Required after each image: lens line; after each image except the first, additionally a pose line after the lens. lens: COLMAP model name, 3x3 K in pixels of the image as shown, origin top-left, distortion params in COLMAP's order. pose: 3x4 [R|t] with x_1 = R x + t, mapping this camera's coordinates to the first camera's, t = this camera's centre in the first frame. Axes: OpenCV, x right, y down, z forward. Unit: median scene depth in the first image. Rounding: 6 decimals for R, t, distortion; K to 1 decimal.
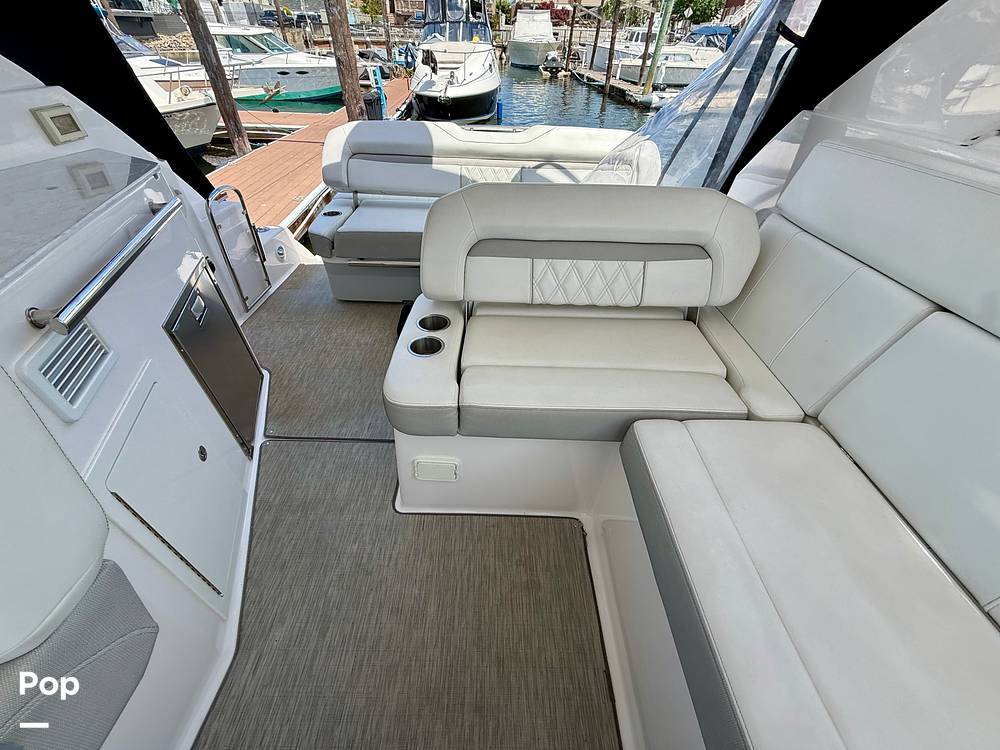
lens RADIAL K [[397.5, 0, 500.0], [0, 397.5, 375.0], [0, 0, 1]] dist [0.000573, -0.000003]
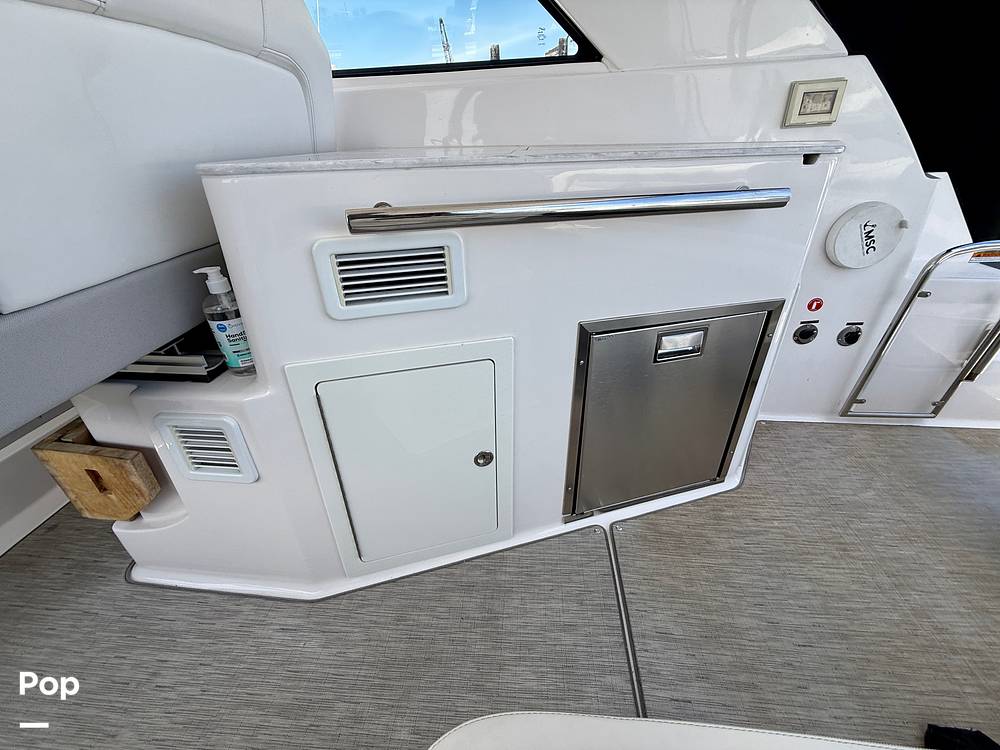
lens RADIAL K [[397.5, 0, 500.0], [0, 397.5, 375.0], [0, 0, 1]] dist [0.000573, -0.000003]
pose [[-0.078750, 0.489970, -0.868175, -0.101523], [-0.610874, 0.664500, 0.430433, -0.201766], [0.787801, 0.564242, 0.246981, 0.532447]]
